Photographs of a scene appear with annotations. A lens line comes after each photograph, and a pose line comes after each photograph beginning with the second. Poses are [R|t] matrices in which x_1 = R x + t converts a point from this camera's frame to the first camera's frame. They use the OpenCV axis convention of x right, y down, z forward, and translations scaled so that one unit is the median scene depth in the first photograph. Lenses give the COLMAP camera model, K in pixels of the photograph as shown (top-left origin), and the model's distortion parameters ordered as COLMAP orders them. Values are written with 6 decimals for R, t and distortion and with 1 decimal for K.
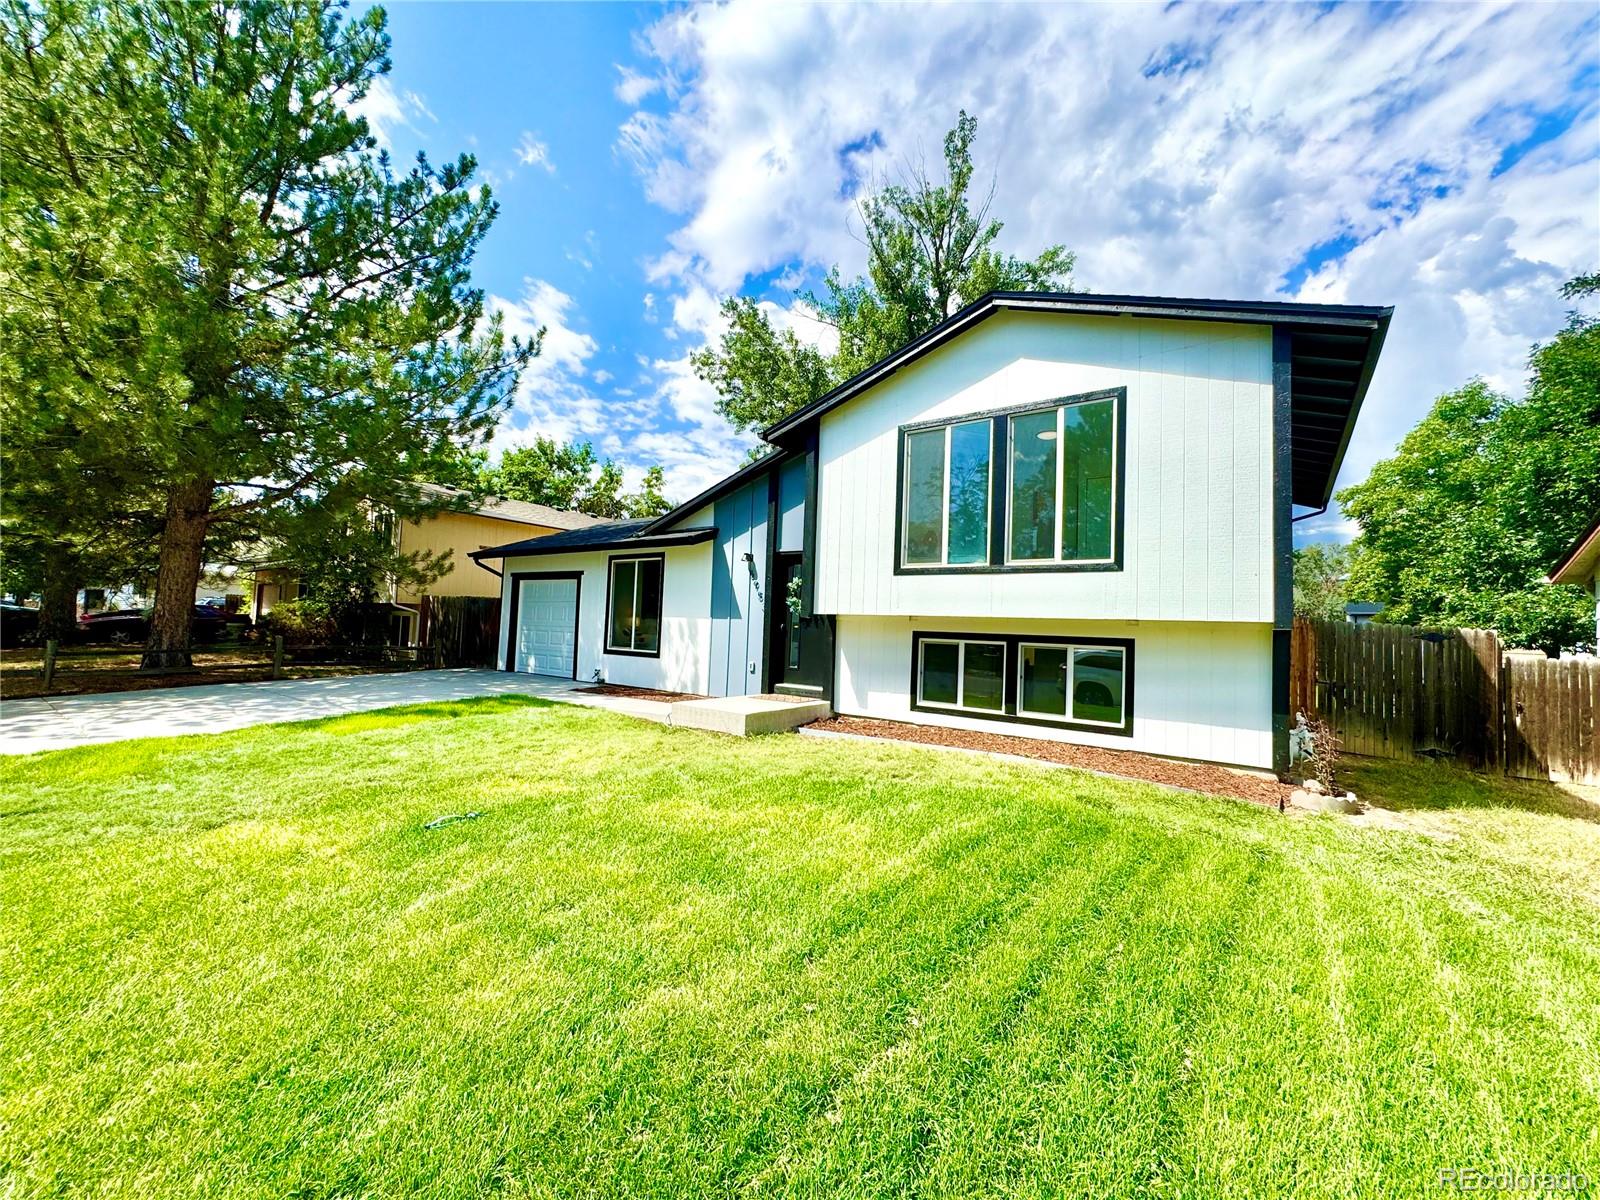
lens RADIAL K [[637.0, 0, 790.0], [0, 637.0, 597.0], [0, 0, 1]] dist [-0.002113, 0.000476]
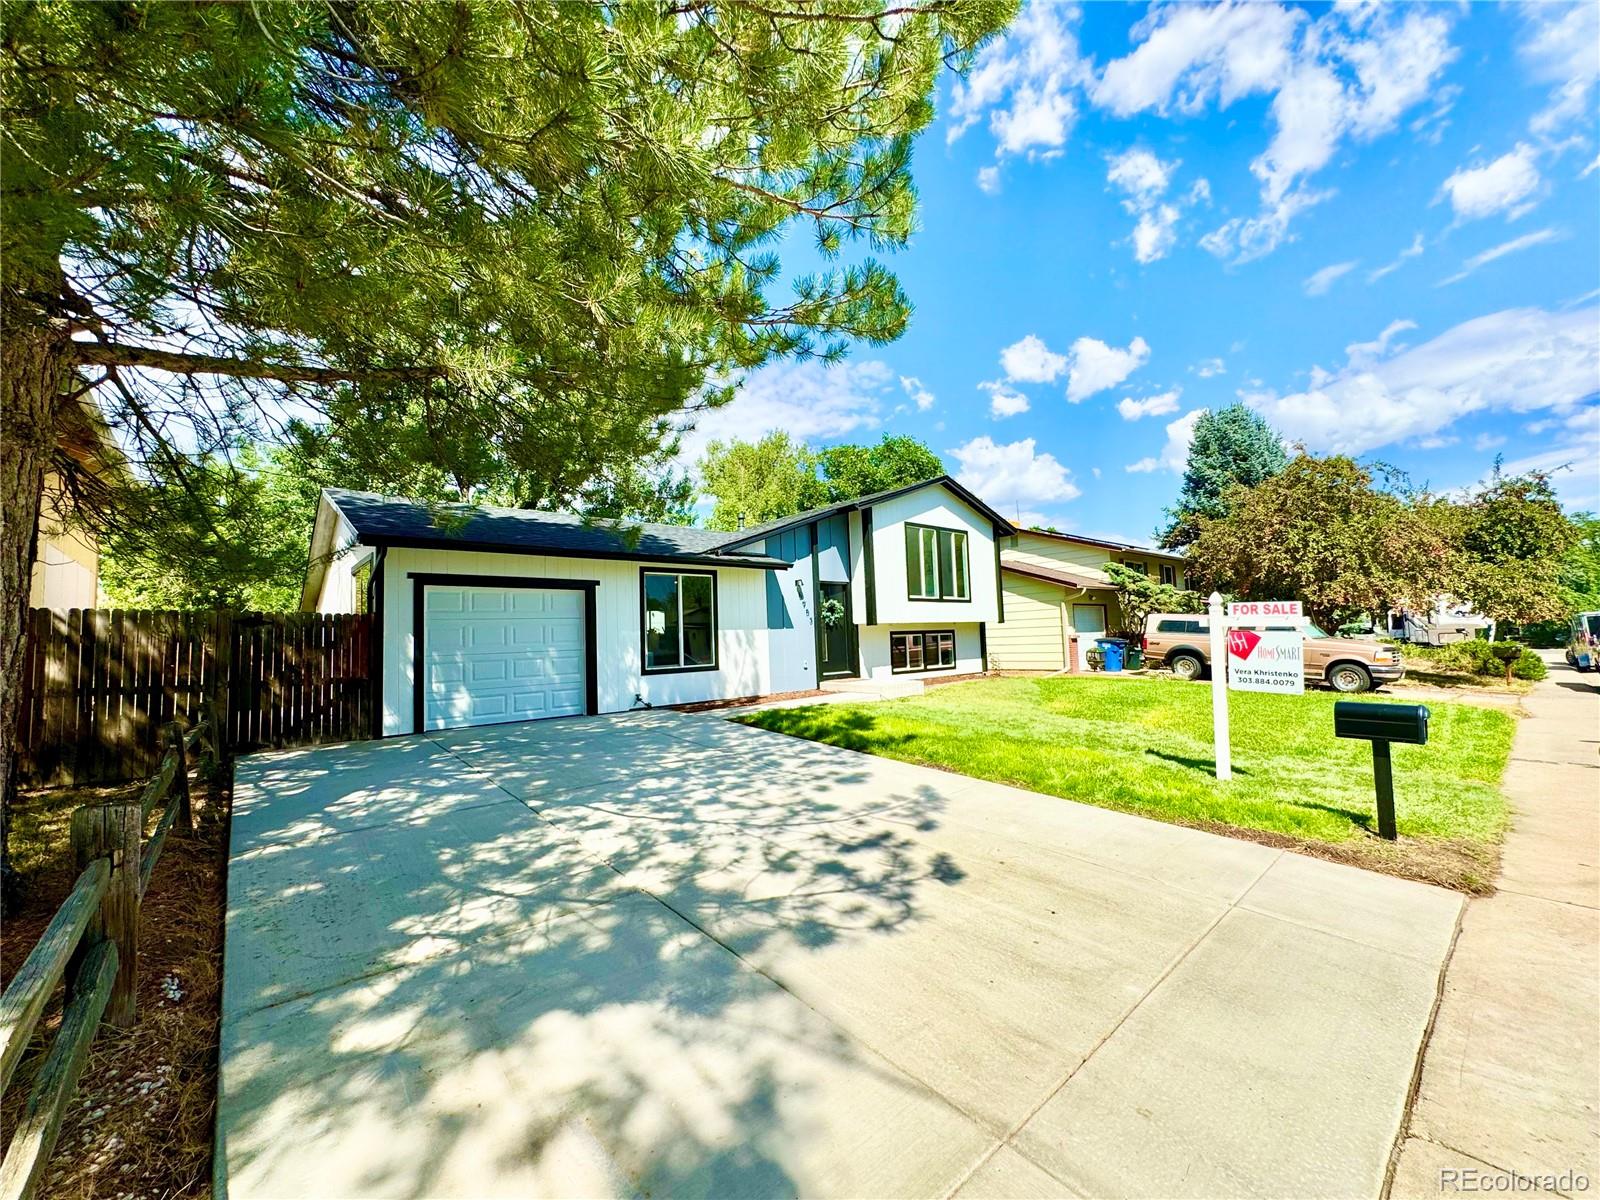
lens RADIAL K [[637.0, 0, 784.3], [0, 637.0, 597.6], [0, 0, 1]] dist [-0.002113, 0.000476]
pose [[0.227765, 0.015194, 0.973598, -1.508269], [-0.010389, 0.999859, -0.013174, -0.015268], [-0.973661, -0.007114, 0.227891, 0.805305]]
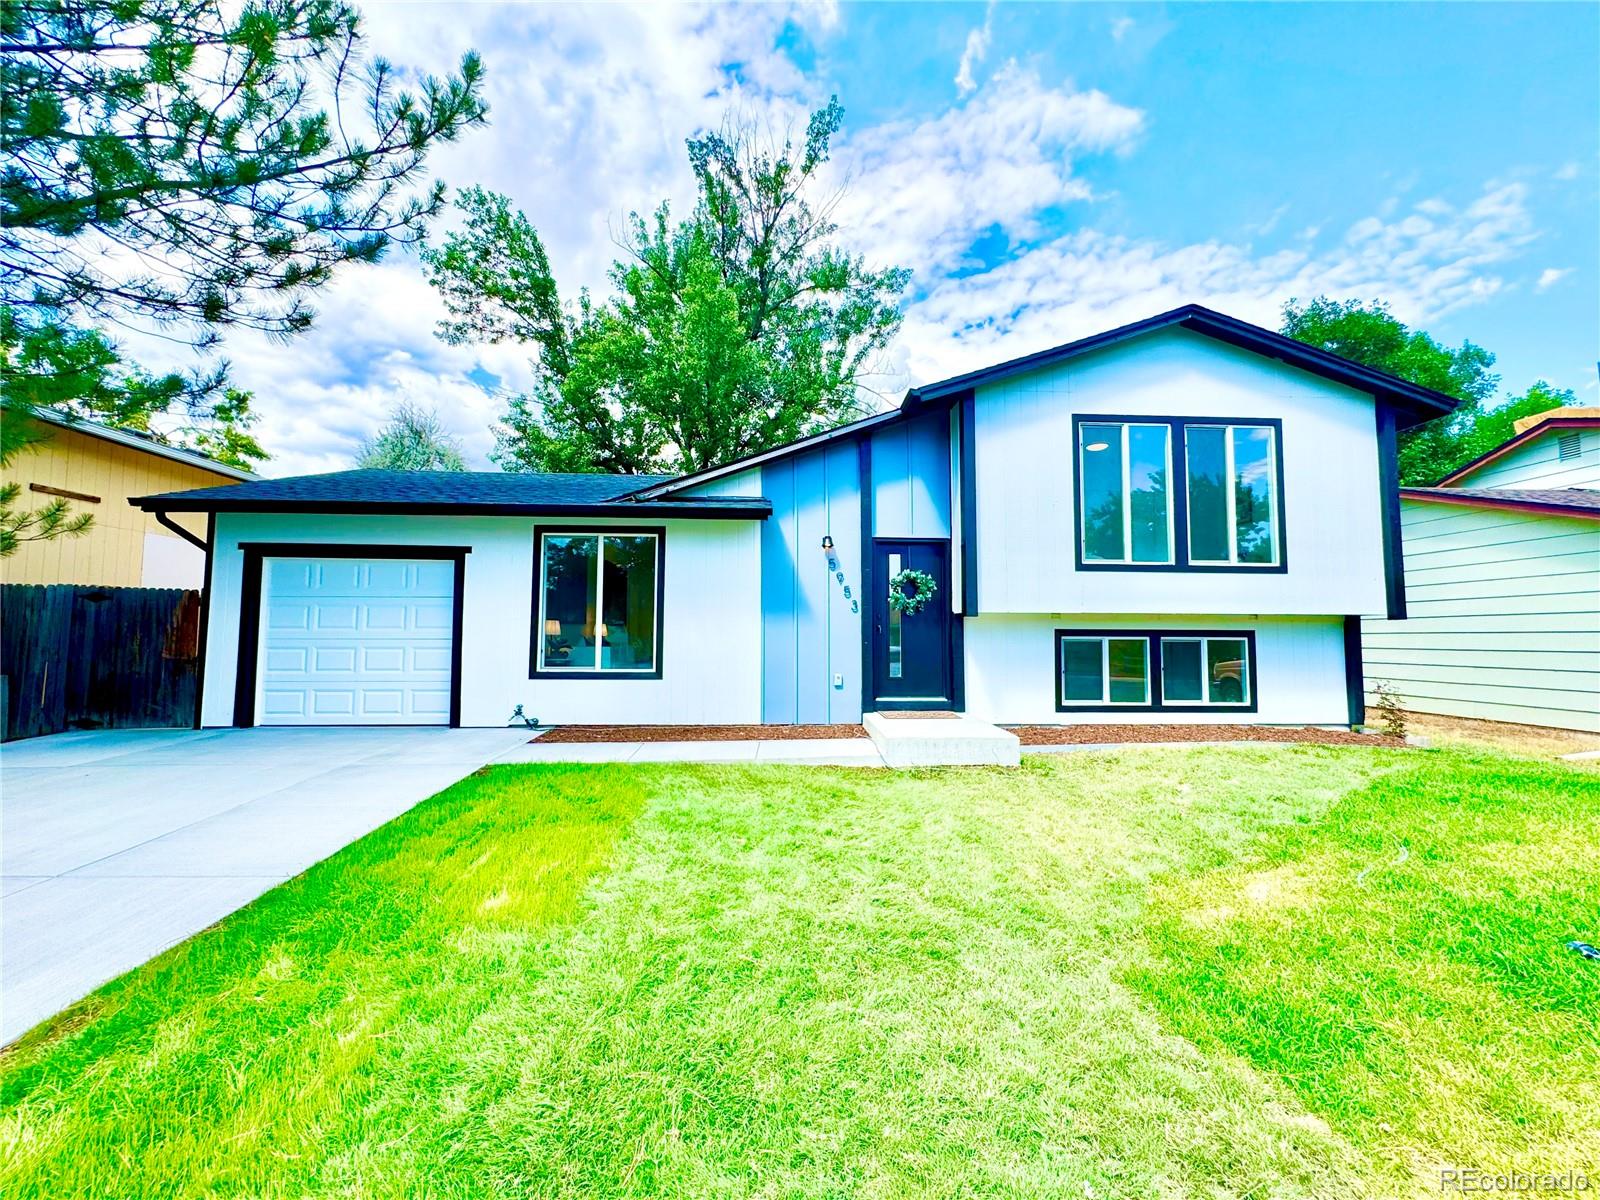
lens RADIAL K [[637.0, 0, 800.8], [0, 637.0, 595.8], [0, 0, 1]] dist [-0.002113, 0.000476]
pose [[0.774463, 0.003626, 0.632608, -0.650587], [-0.006658, 0.999975, 0.002419, 0.003437], [-0.632584, -0.006086, 0.774468, 0.457120]]
